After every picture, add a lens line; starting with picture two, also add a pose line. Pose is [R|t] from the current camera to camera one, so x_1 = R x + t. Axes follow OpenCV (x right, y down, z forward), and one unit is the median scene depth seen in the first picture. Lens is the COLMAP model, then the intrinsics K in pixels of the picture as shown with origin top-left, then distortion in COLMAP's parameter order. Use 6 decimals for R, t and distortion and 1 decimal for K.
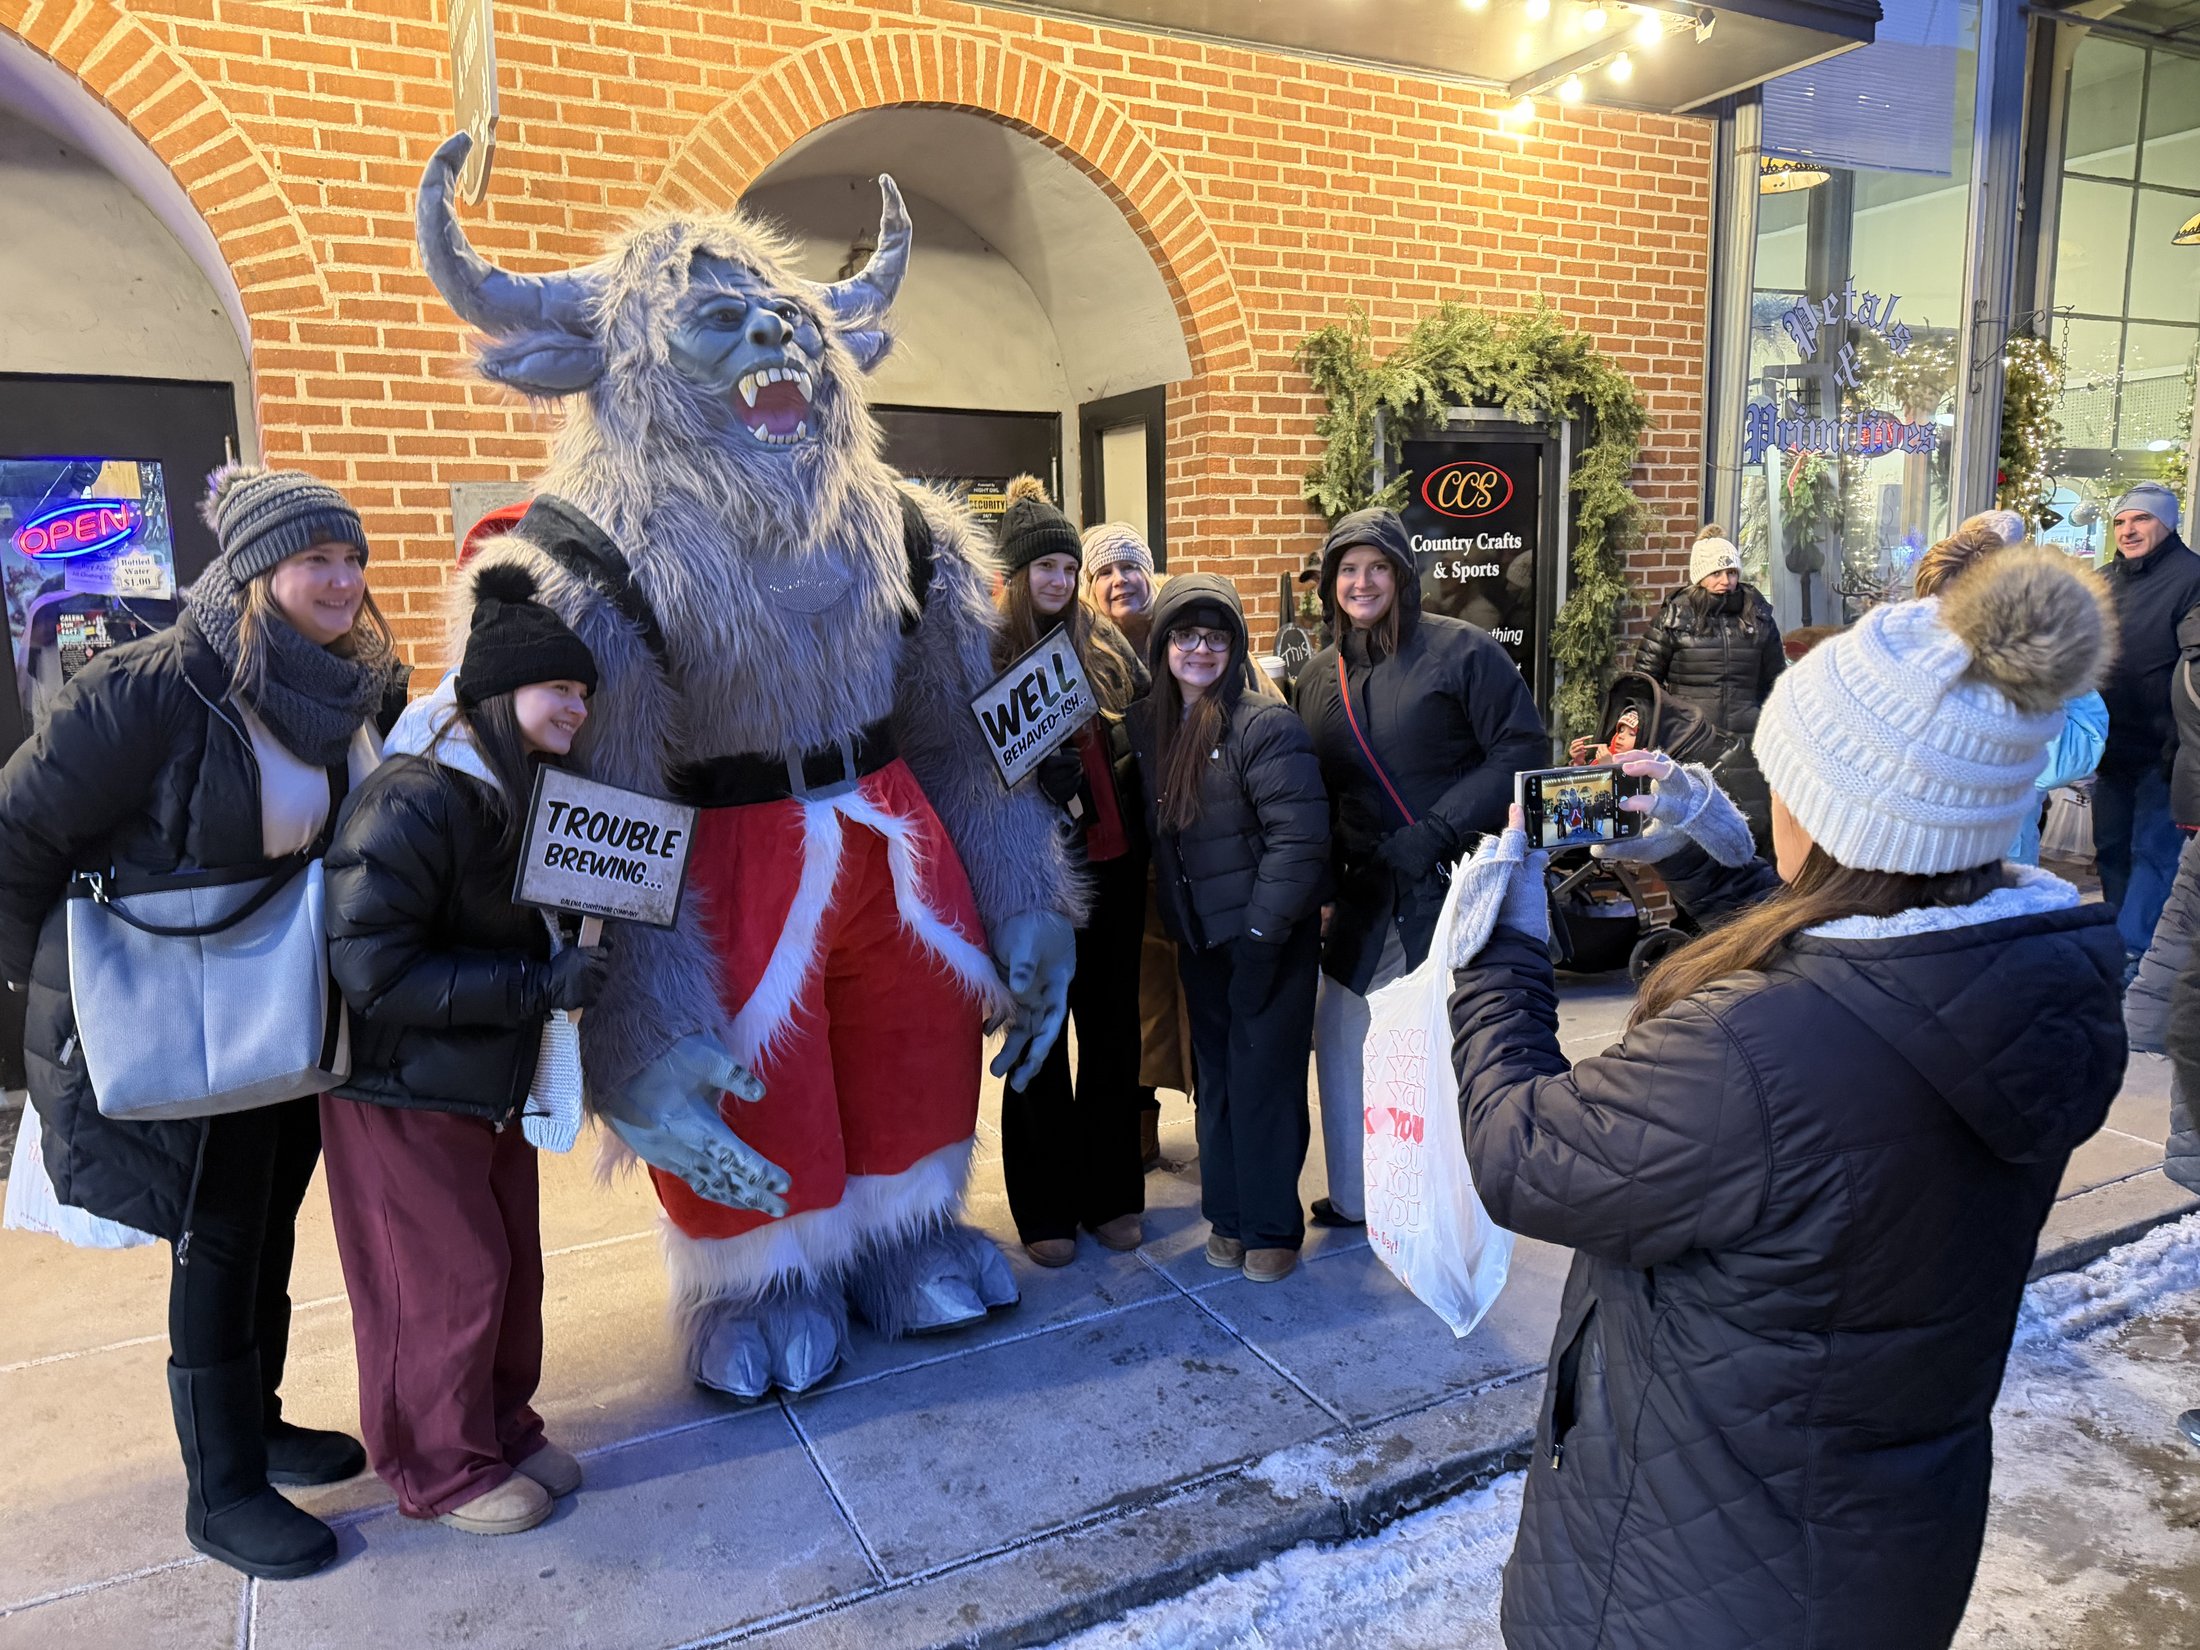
lens RADIAL K [[1553.3, 0, 1104.3], [0, 1553.3, 837.5], [0, 0, 1]] dist [0.039190, -0.039435]
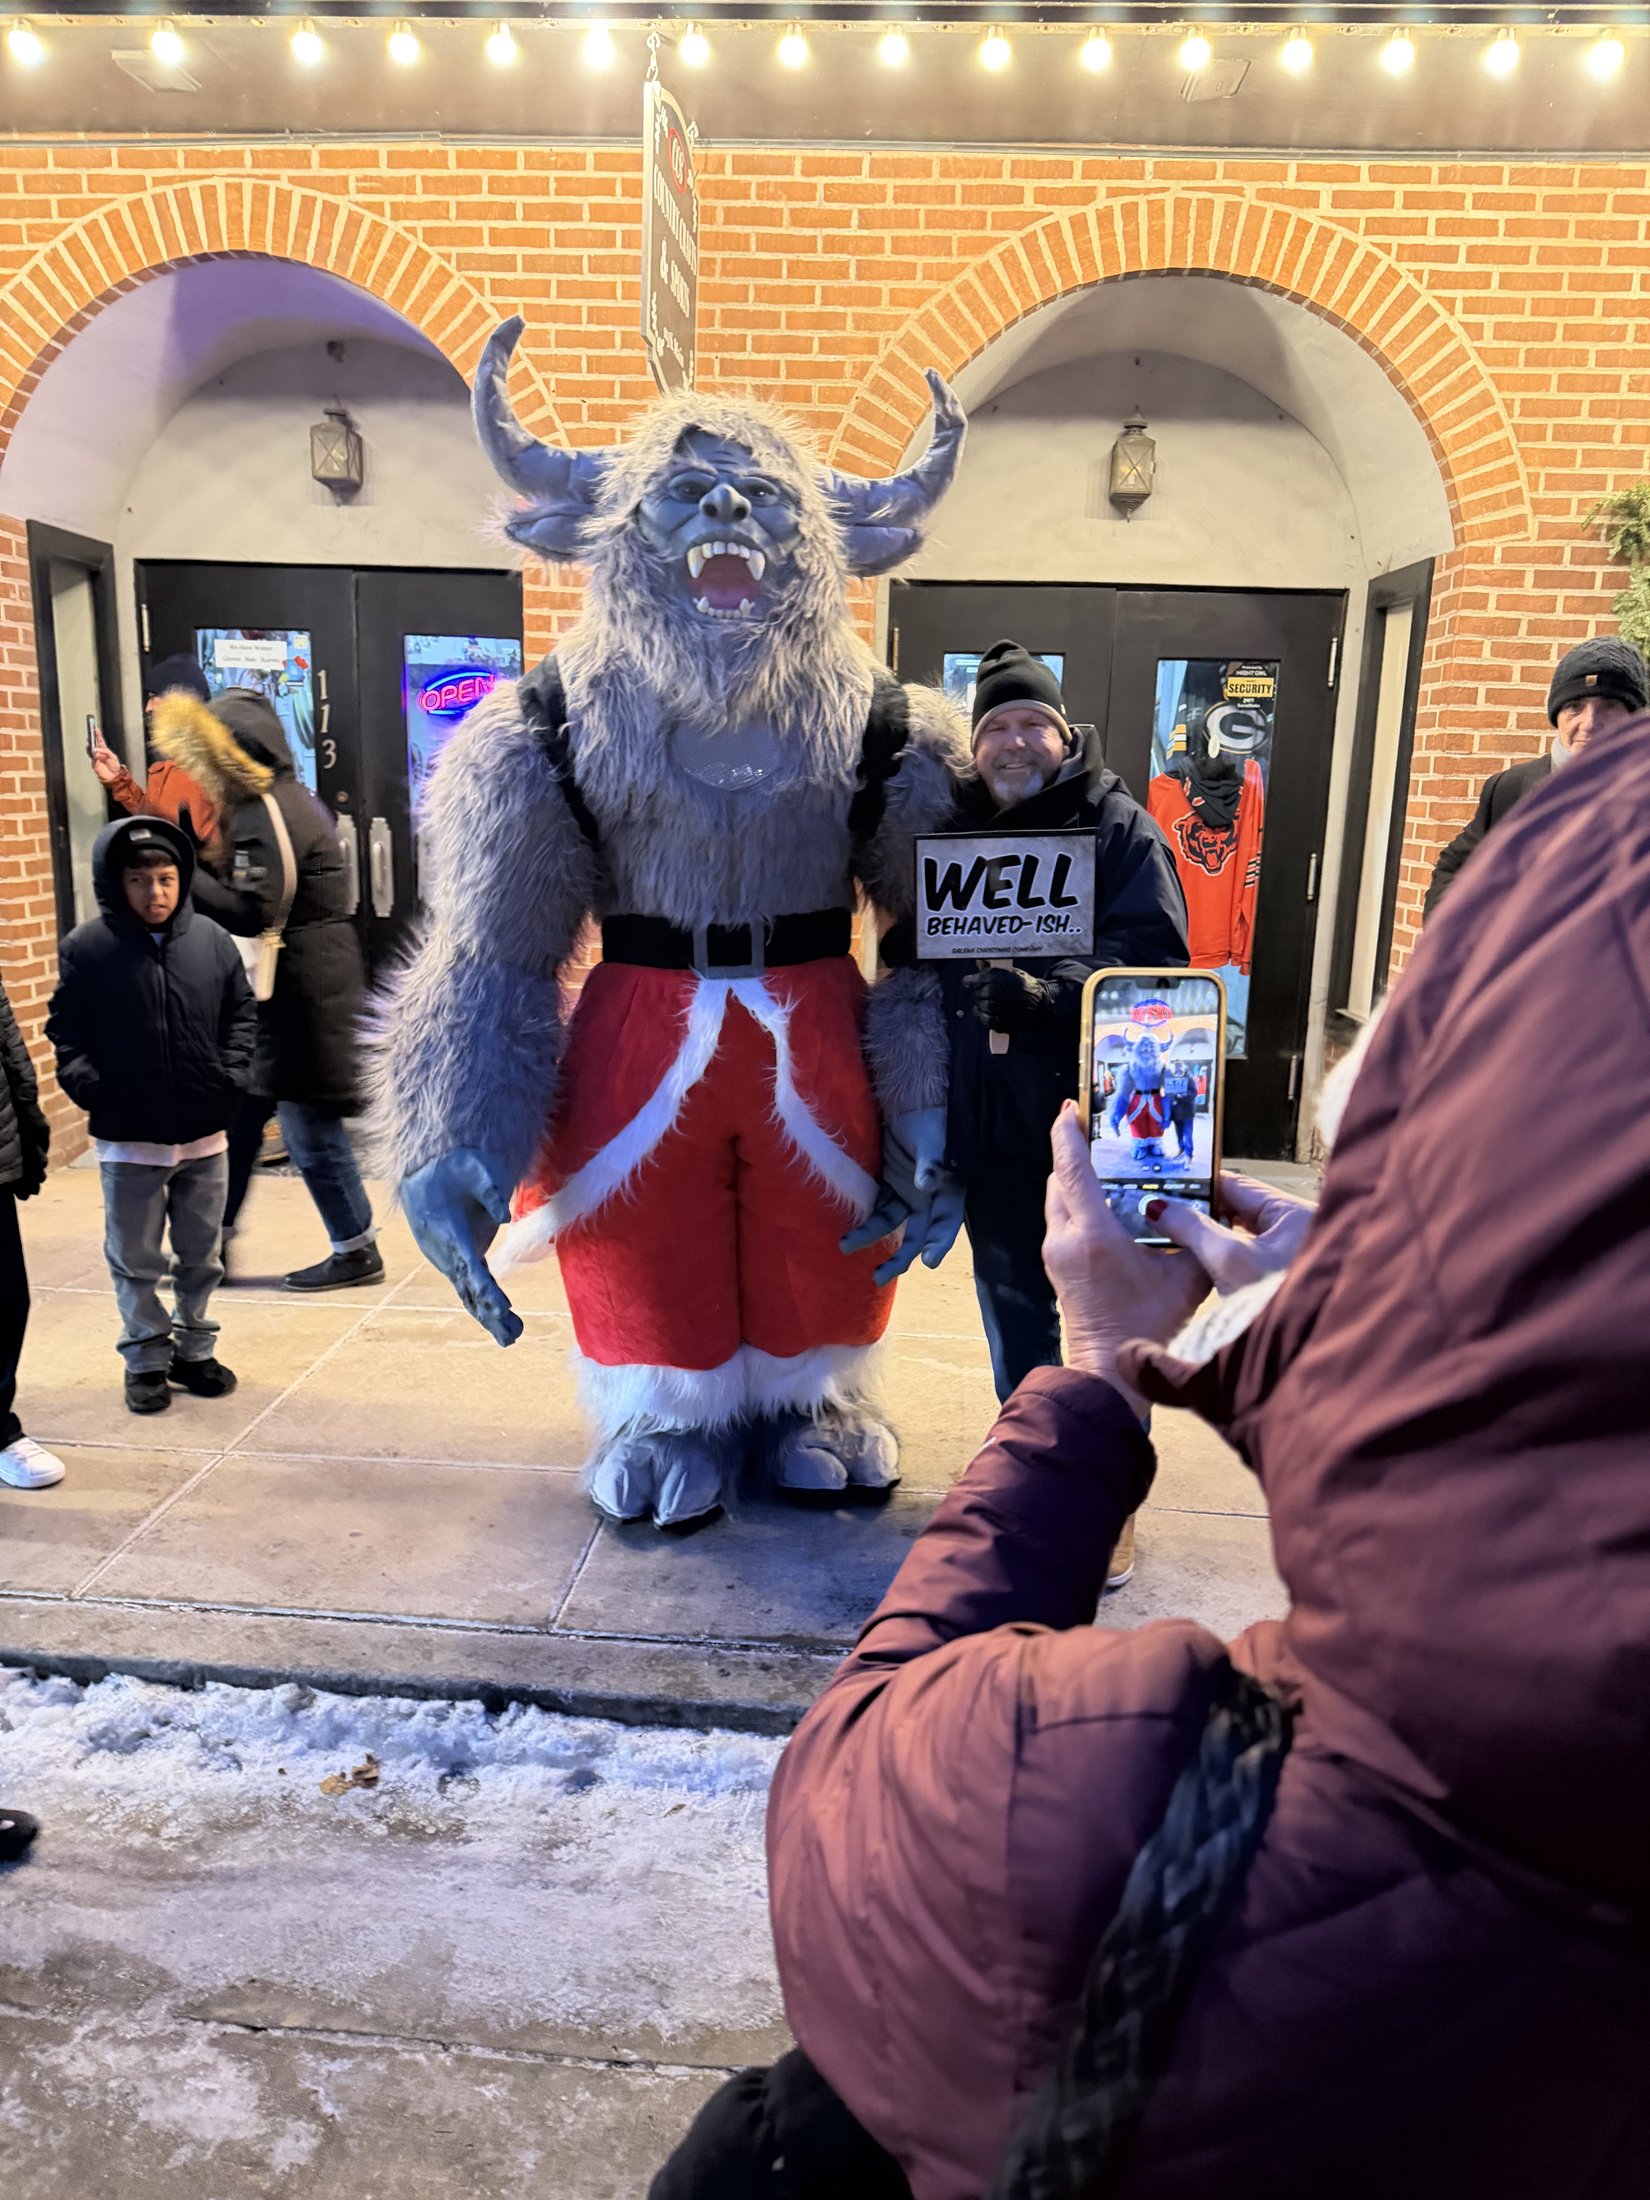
lens RADIAL K [[1553.3, 0, 832.1], [0, 1553.3, 1092.8], [0, 0, 1]] dist [0.039190, -0.039435]
pose [[0.852249, 0.154890, -0.499681, 0.288889], [-0.132965, 0.987931, 0.079453, -0.016579], [0.505957, -0.001273, 0.862558, 0.061239]]
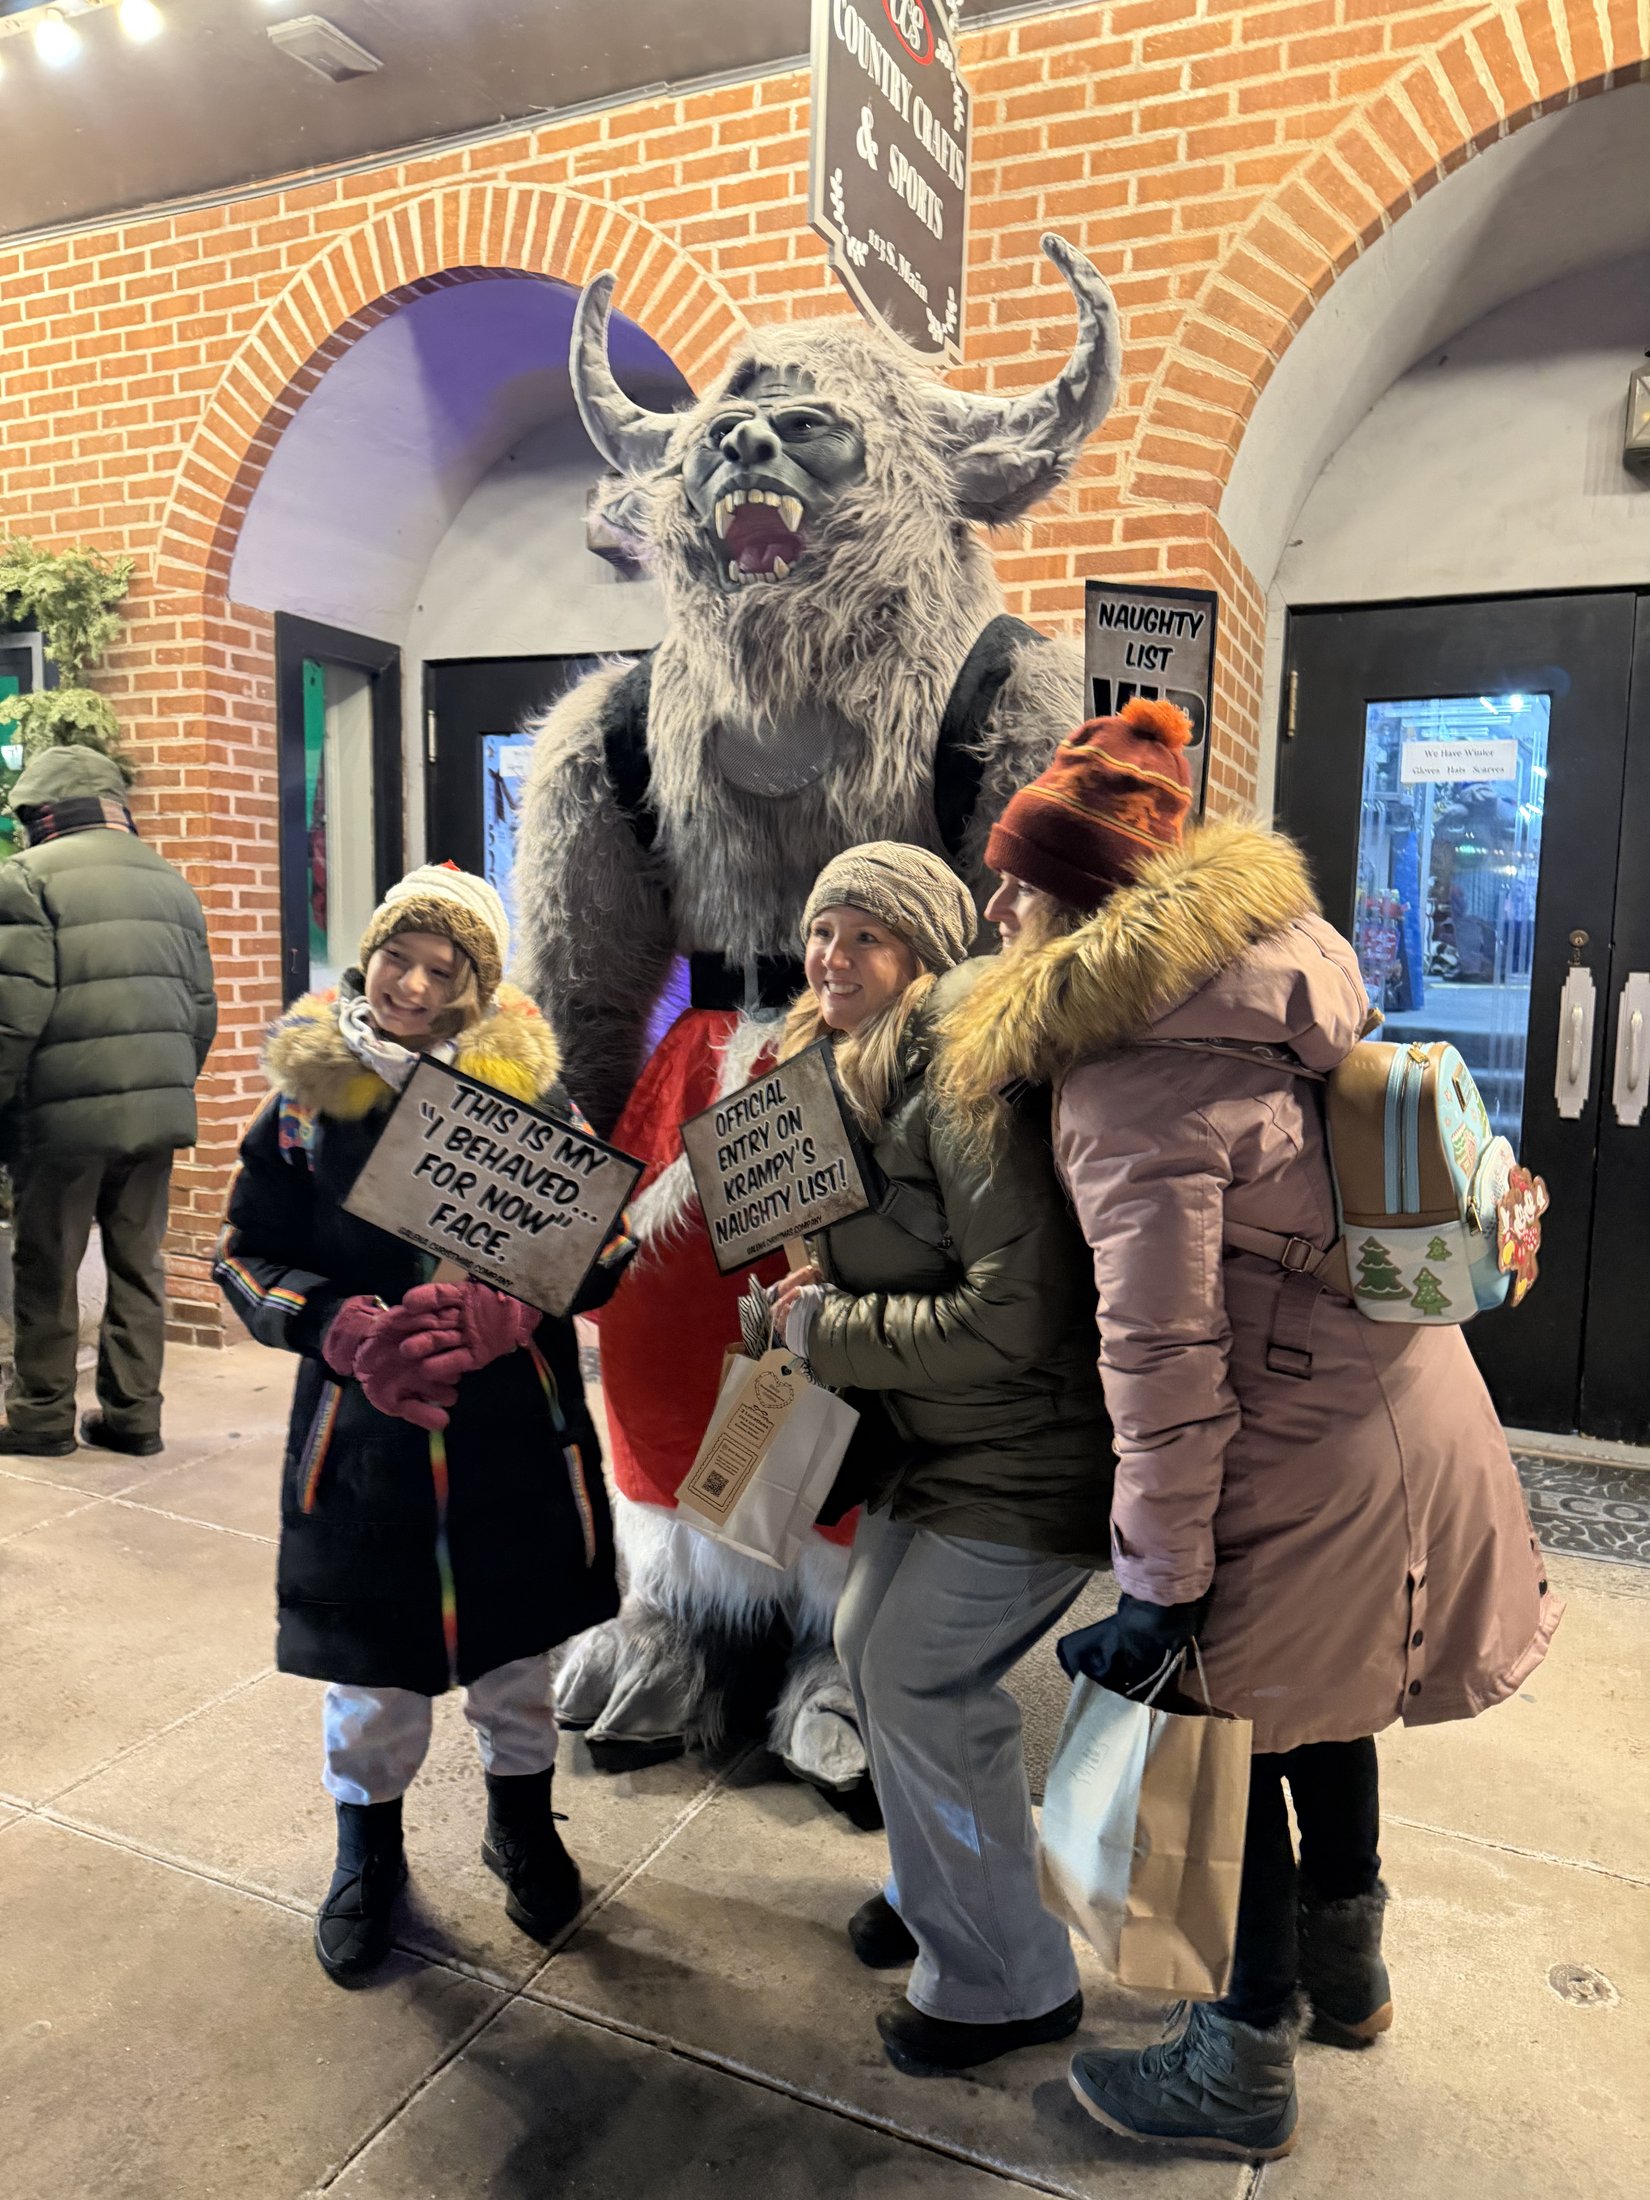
lens RADIAL K [[1553.3, 0, 837.4], [0, 1553.3, 1084.7], [0, 0, 1]] dist [0.039190, -0.039435]
pose [[0.622932, 0.120982, -0.772864, 0.217633], [-0.150306, 0.988071, 0.033522, -0.042672], [0.767700, 0.095284, 0.633686, 0.406199]]
